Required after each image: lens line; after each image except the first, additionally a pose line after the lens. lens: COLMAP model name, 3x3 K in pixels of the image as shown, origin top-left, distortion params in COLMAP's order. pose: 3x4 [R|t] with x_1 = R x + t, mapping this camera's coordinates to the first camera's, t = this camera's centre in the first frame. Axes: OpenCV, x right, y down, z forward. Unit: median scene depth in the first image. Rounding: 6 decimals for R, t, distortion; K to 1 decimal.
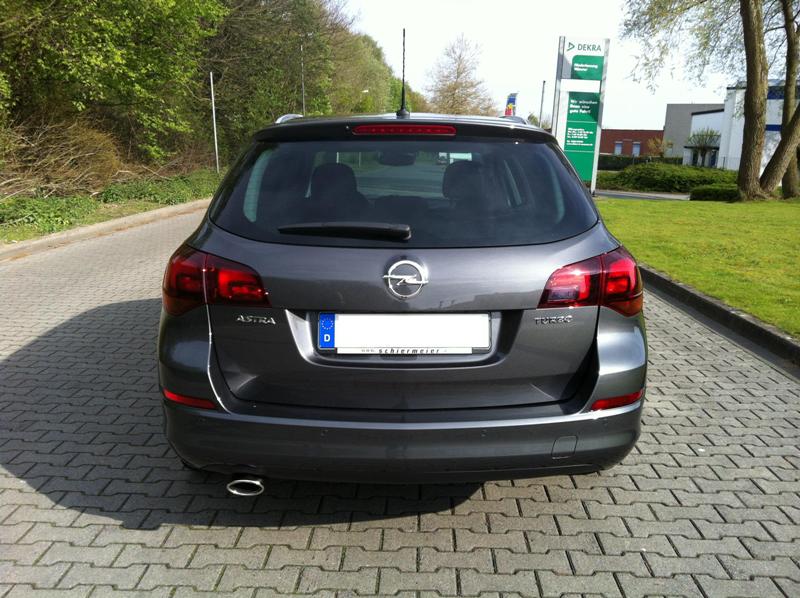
lens RADIAL K [[731.2, 0, 400.0], [0, 731.2, 299.0], [0, 0, 1]] dist [0.052698, -0.003324]
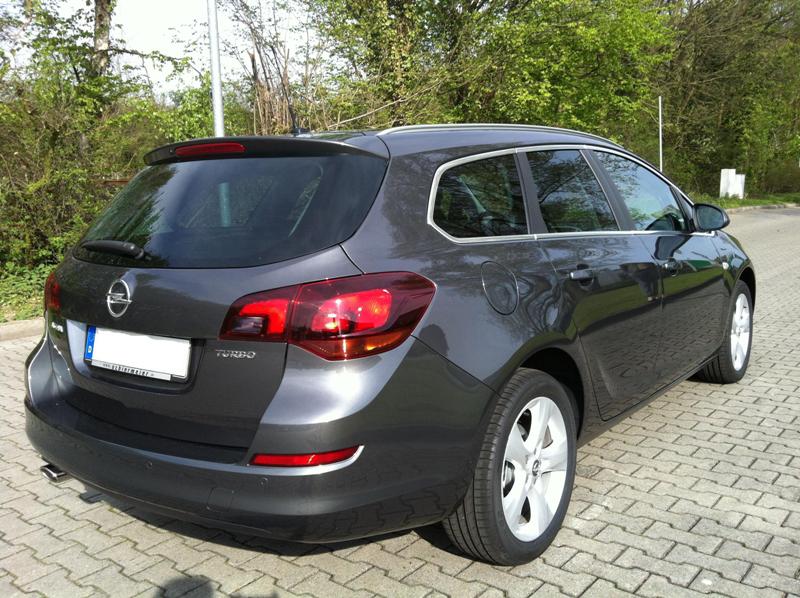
lens RADIAL K [[751.8, 0, 413.9], [0, 751.8, 299.8], [0, 0, 1]] dist [0.009416, -0.007601]
pose [[0.813939, 0.068816, -0.576860, 0.748926], [-0.091395, 0.995763, -0.010168, -0.040303], [0.573716, 0.060998, 0.816780, 0.310725]]
